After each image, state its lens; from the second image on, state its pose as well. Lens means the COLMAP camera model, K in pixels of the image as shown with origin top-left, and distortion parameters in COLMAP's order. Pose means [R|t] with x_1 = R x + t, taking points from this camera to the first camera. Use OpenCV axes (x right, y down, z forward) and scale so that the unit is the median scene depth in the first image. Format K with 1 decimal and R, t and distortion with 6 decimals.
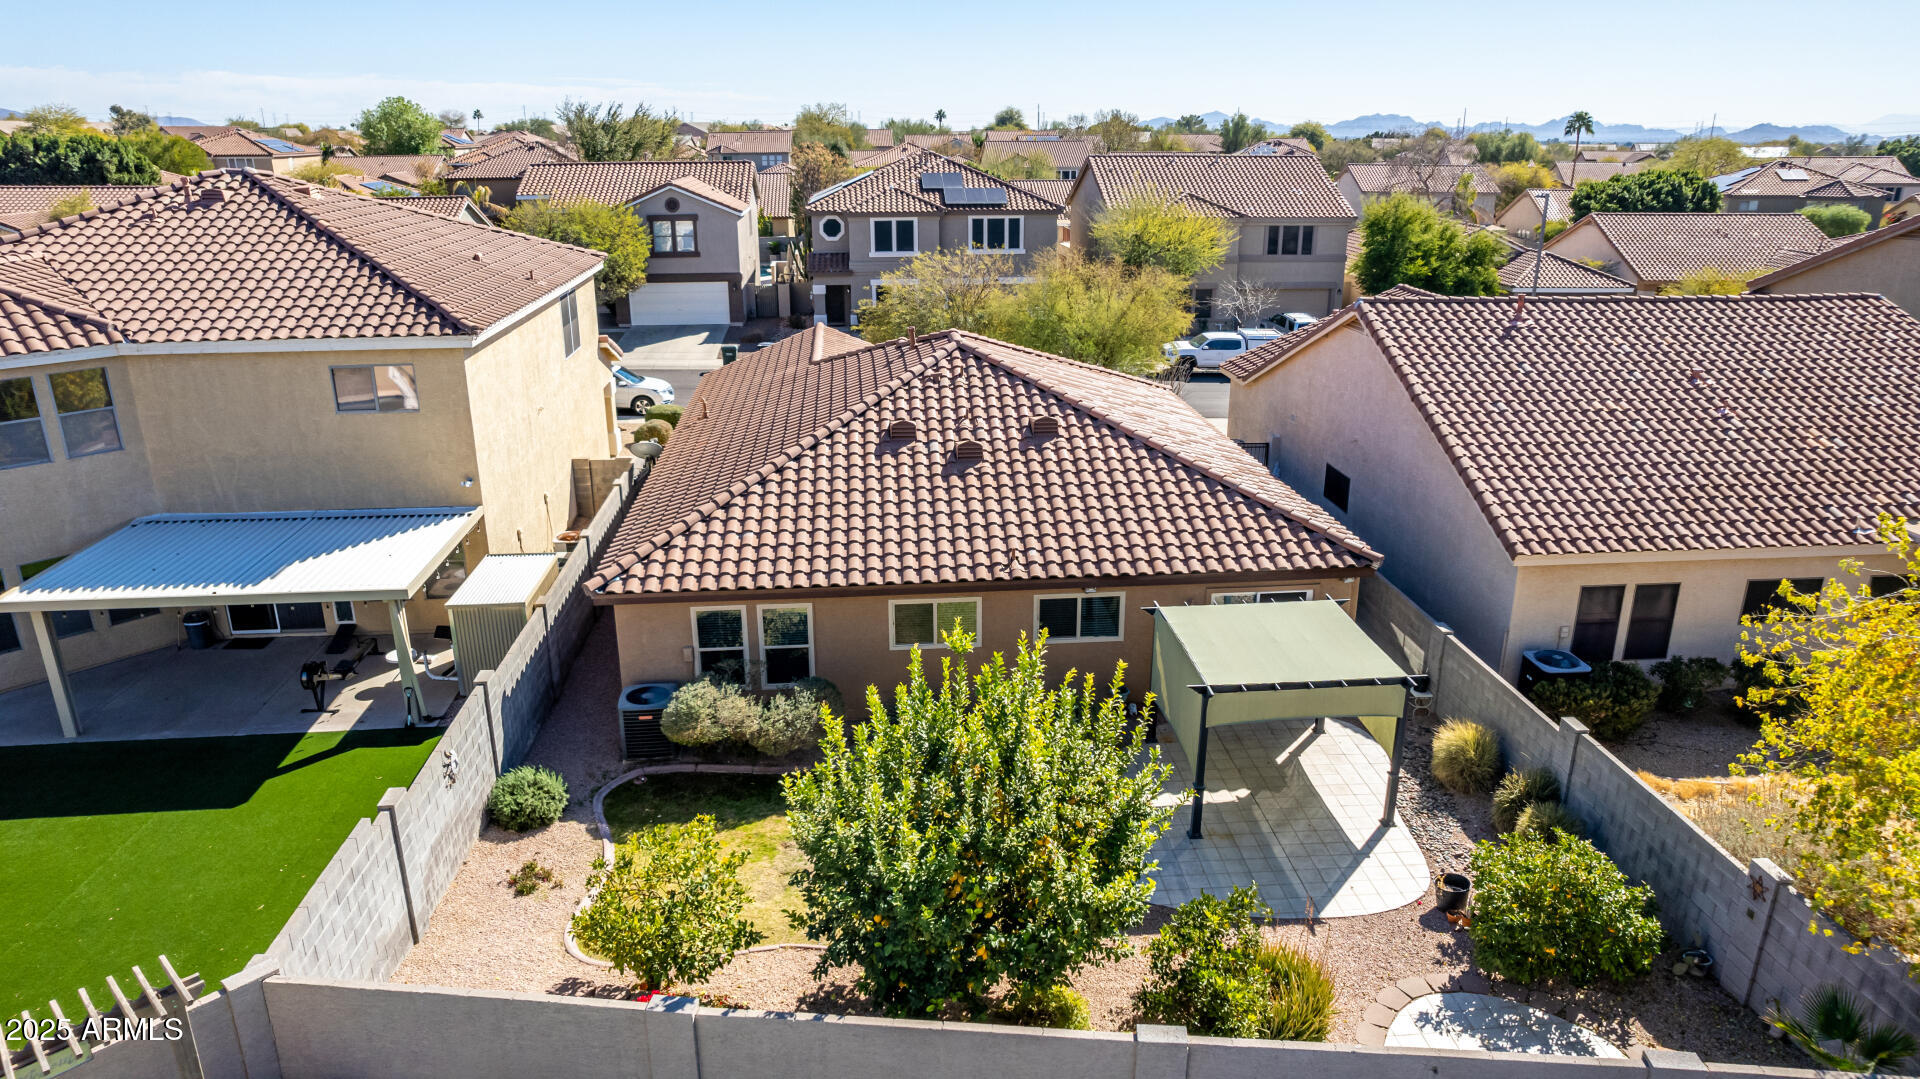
lens RADIAL K [[1223.8, 0, 967.5], [0, 1223.8, 538.9], [0, 0, 1]] dist [-0.067369, 0.058019]
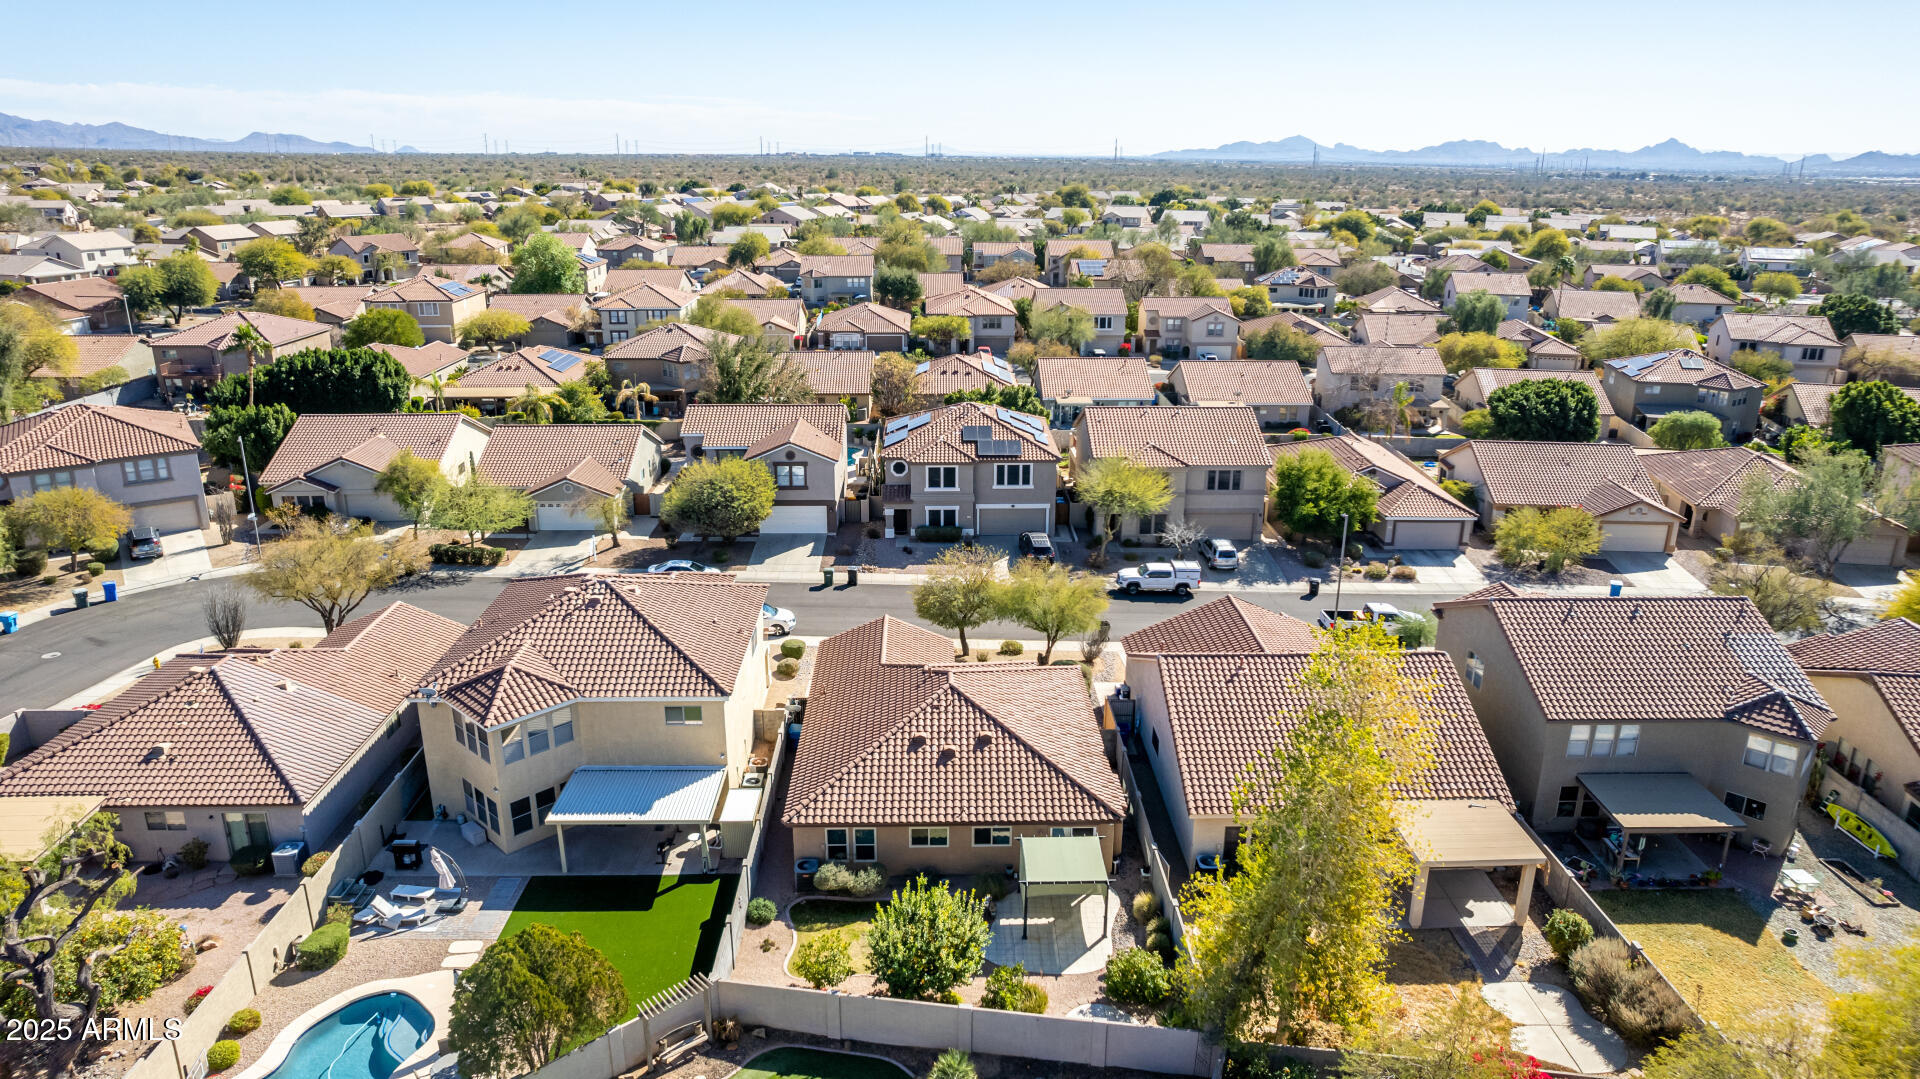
lens RADIAL K [[1223.8, 0, 967.6], [0, 1223.8, 541.3], [0, 0, 1]] dist [-0.067369, 0.058019]
pose [[0.997974, 0.025821, -0.058146, 0.160468], [-0.026584, 0.999570, -0.012387, -0.448114], [0.057801, 0.013908, 0.998231, -1.263604]]
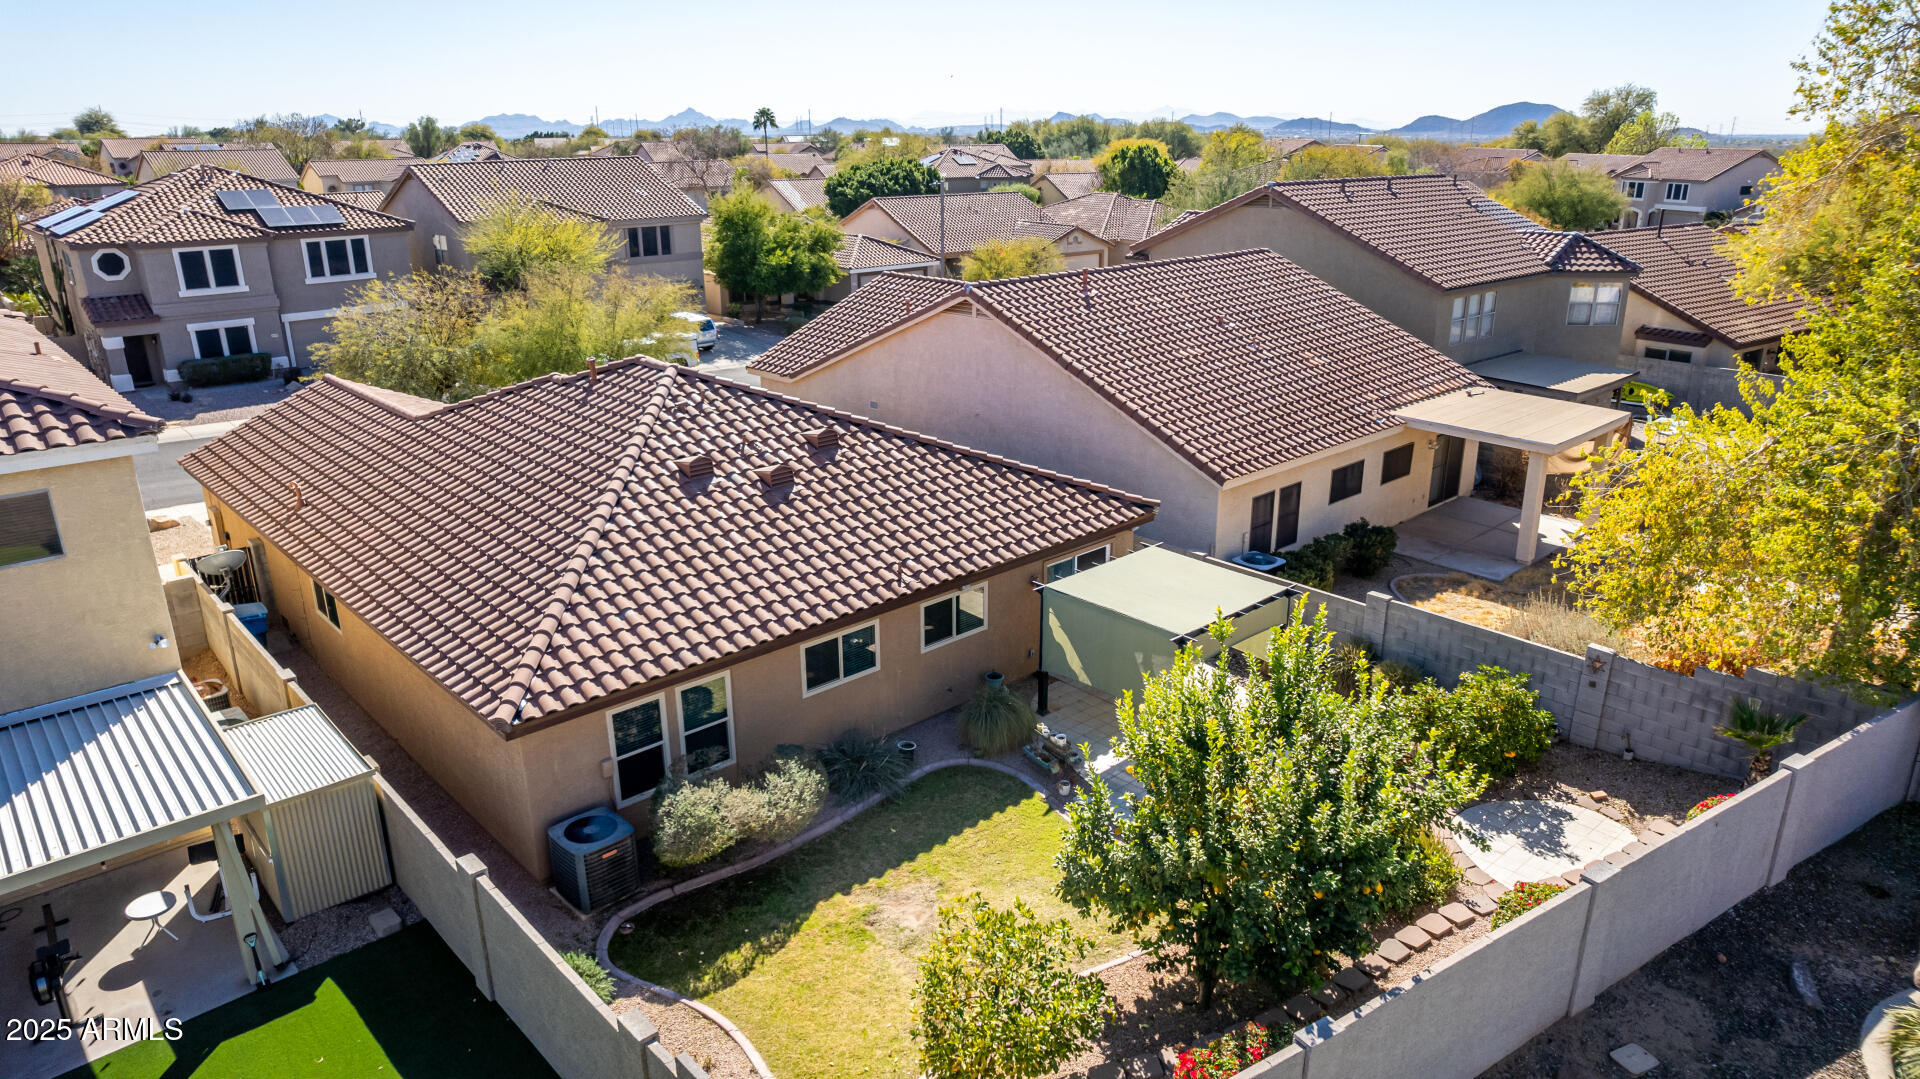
lens RADIAL K [[1223.8, 0, 959.1], [0, 1223.8, 536.6], [0, 0, 1]] dist [-0.067369, 0.058019]
pose [[0.794189, -0.199170, 0.574104, -0.459728], [0.199878, 0.977811, 0.062724, -0.061034], [-0.573858, 0.064936, 0.816376, 0.164770]]
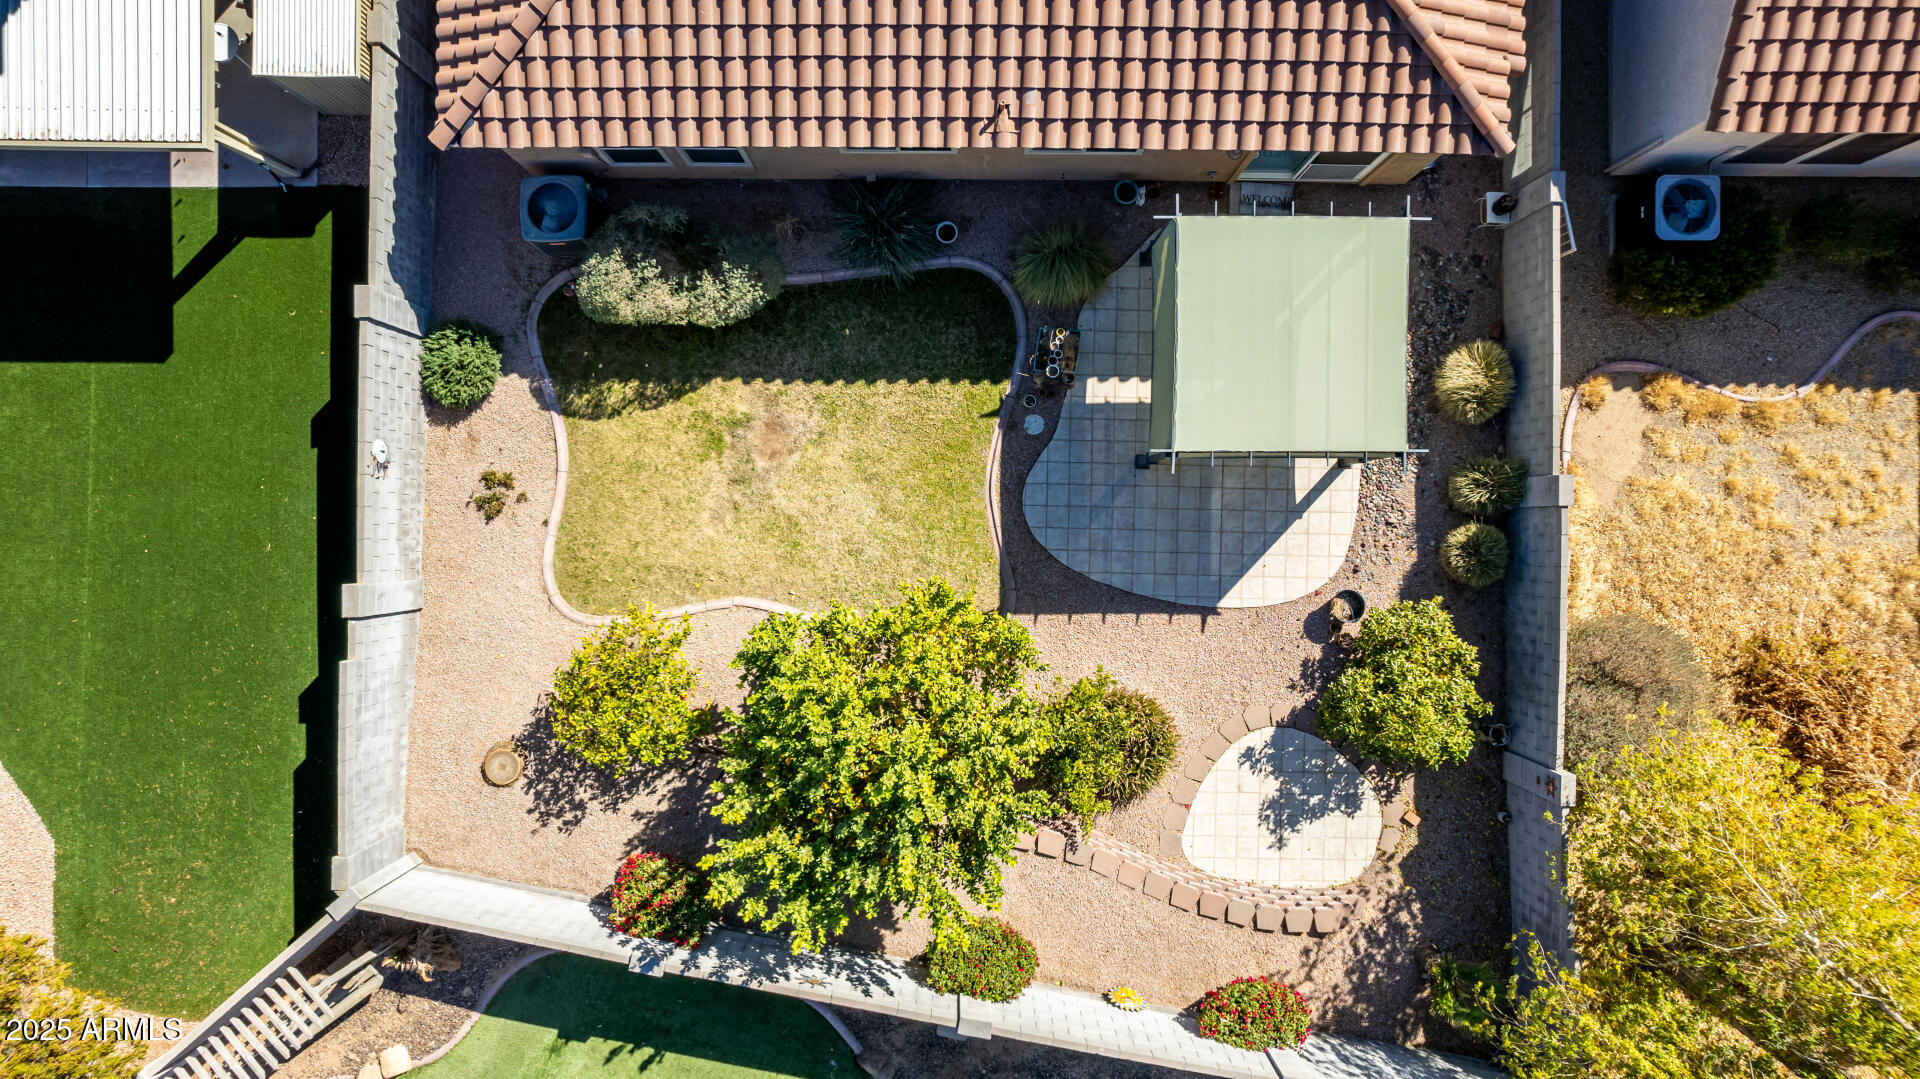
lens RADIAL K [[1223.8, 0, 957.8], [0, 1223.8, 534.5], [0, 0, 1]] dist [-0.067369, 0.058019]
pose [[0.994927, 0.100549, 0.003063, 0.033509], [-0.034920, 0.316656, 0.947898, -0.559224], [0.094341, -0.943196, 0.318560, 0.508058]]
